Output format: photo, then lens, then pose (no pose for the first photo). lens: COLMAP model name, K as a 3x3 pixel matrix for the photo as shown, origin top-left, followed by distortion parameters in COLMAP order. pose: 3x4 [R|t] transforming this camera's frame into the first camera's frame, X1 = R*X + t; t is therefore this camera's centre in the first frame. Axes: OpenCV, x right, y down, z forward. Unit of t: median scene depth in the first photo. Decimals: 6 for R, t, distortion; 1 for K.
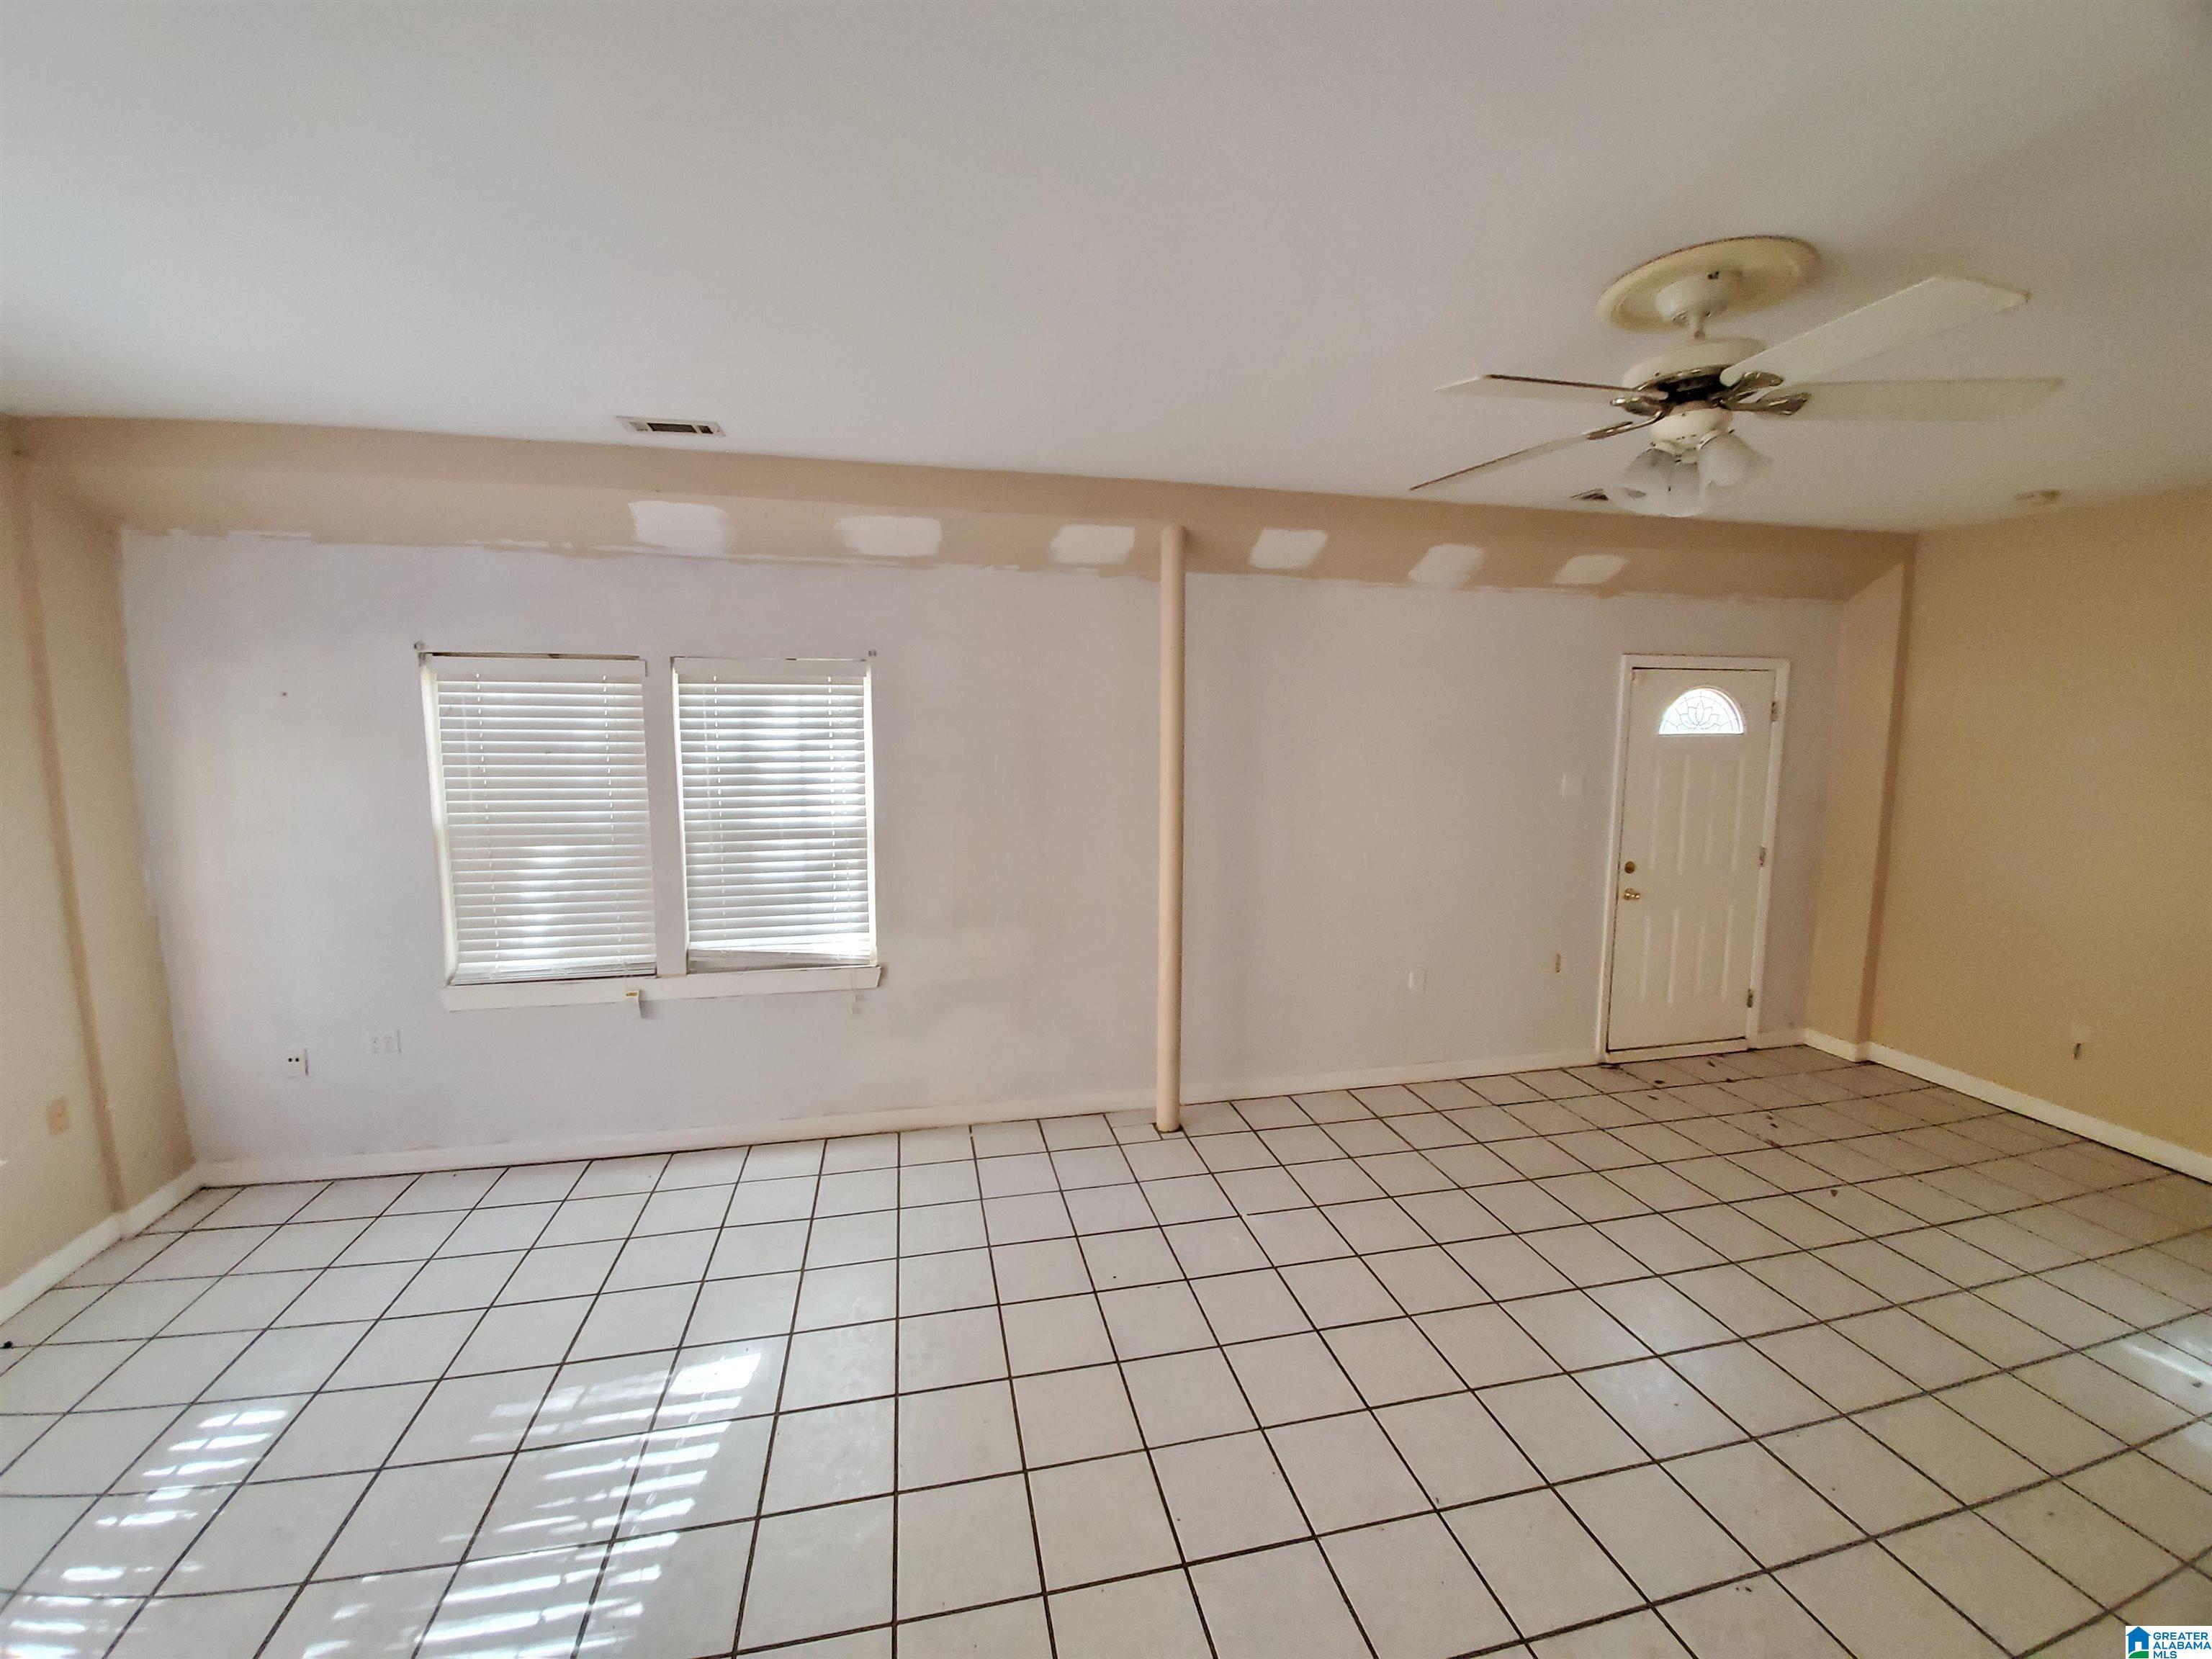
lens RADIAL K [[866.6, 0, 1101.6], [0, 866.6, 818.0], [0, 0, 1]] dist [-0.016325, -0.005655]
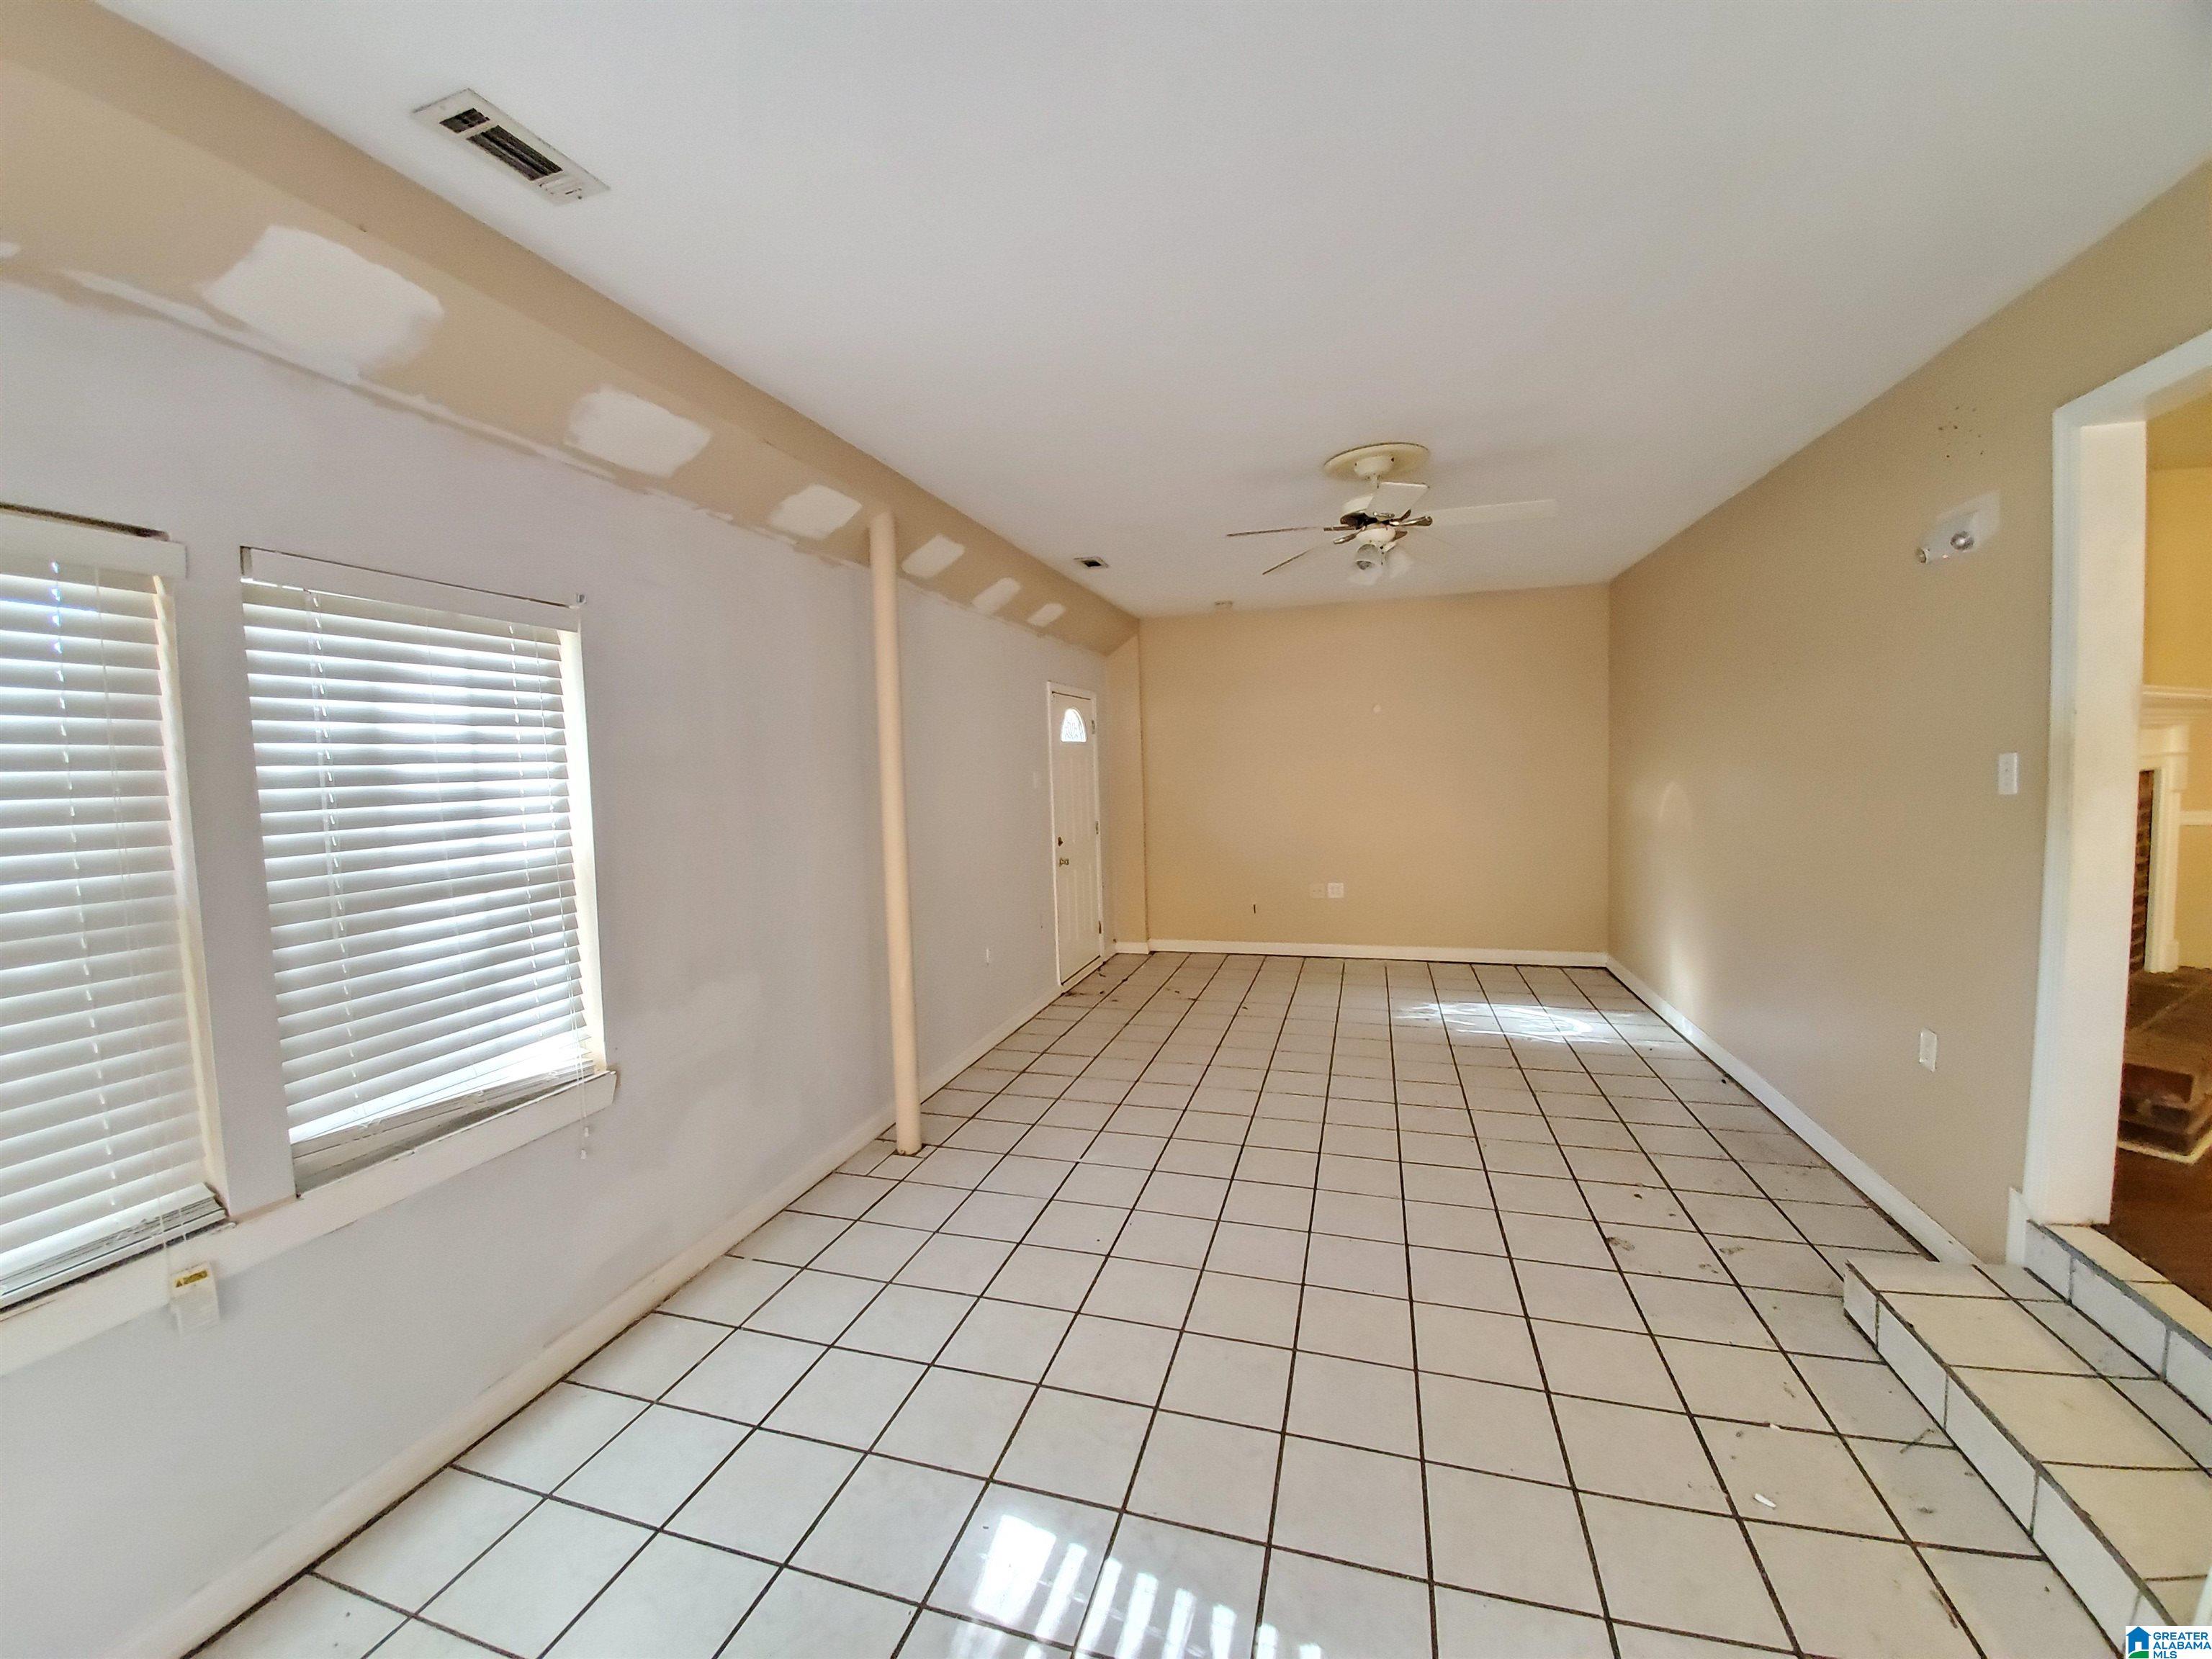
lens RADIAL K [[866.6, 0, 1118.5], [0, 866.6, 815.1], [0, 0, 1]] dist [-0.016325, -0.005655]
pose [[0.484656, -0.070780, 0.871836, -0.646028], [0.131049, 0.991346, 0.007632, 0.024336], [-0.864832, 0.110555, 0.489738, 0.333590]]
